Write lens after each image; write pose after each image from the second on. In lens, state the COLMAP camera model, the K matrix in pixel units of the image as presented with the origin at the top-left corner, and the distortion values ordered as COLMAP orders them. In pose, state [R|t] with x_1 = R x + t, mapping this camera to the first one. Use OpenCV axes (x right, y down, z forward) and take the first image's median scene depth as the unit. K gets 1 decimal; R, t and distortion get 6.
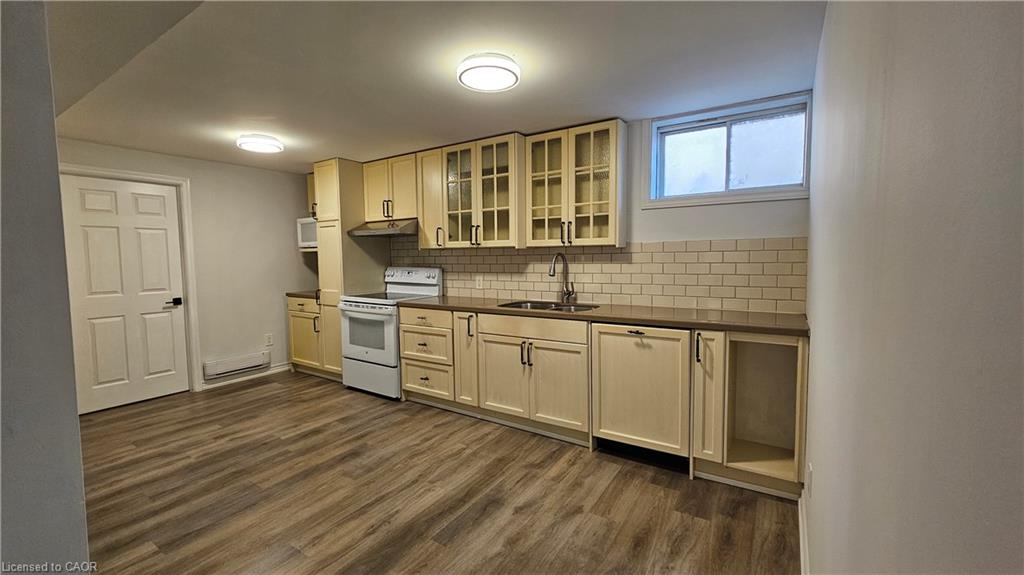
lens RADIAL K [[421.5, 0, 504.9], [0, 421.5, 282.7], [0, 0, 1]] dist [-0.003288, -0.000336]
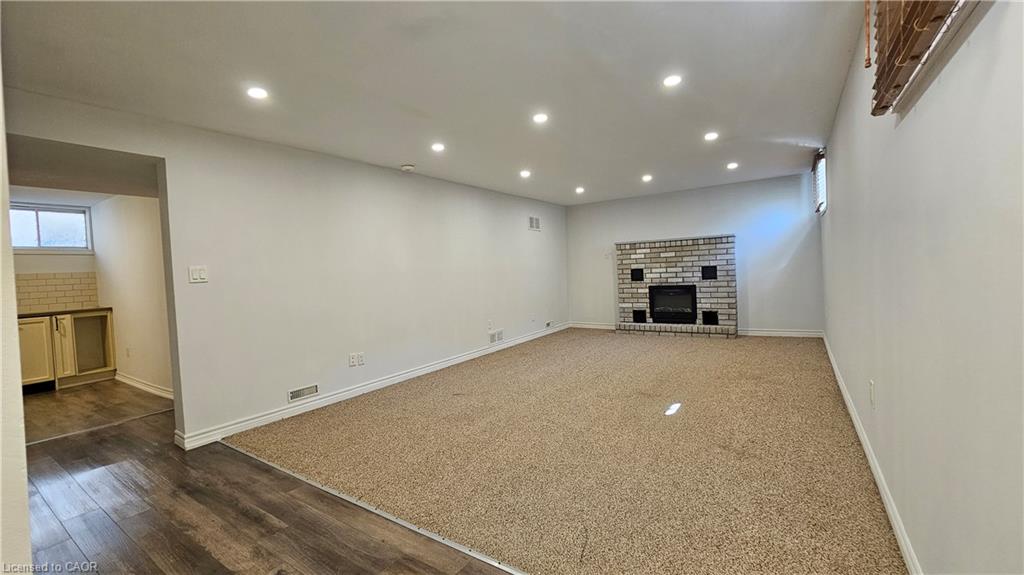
lens RADIAL K [[421.5, 0, 510.2], [0, 421.5, 285.3], [0, 0, 1]] dist [-0.003288, -0.000336]
pose [[0.006119, -0.024831, 0.999673, -0.800346], [0.105665, 0.994111, 0.024046, 0.074424], [-0.994383, 0.105483, 0.008707, -0.641908]]
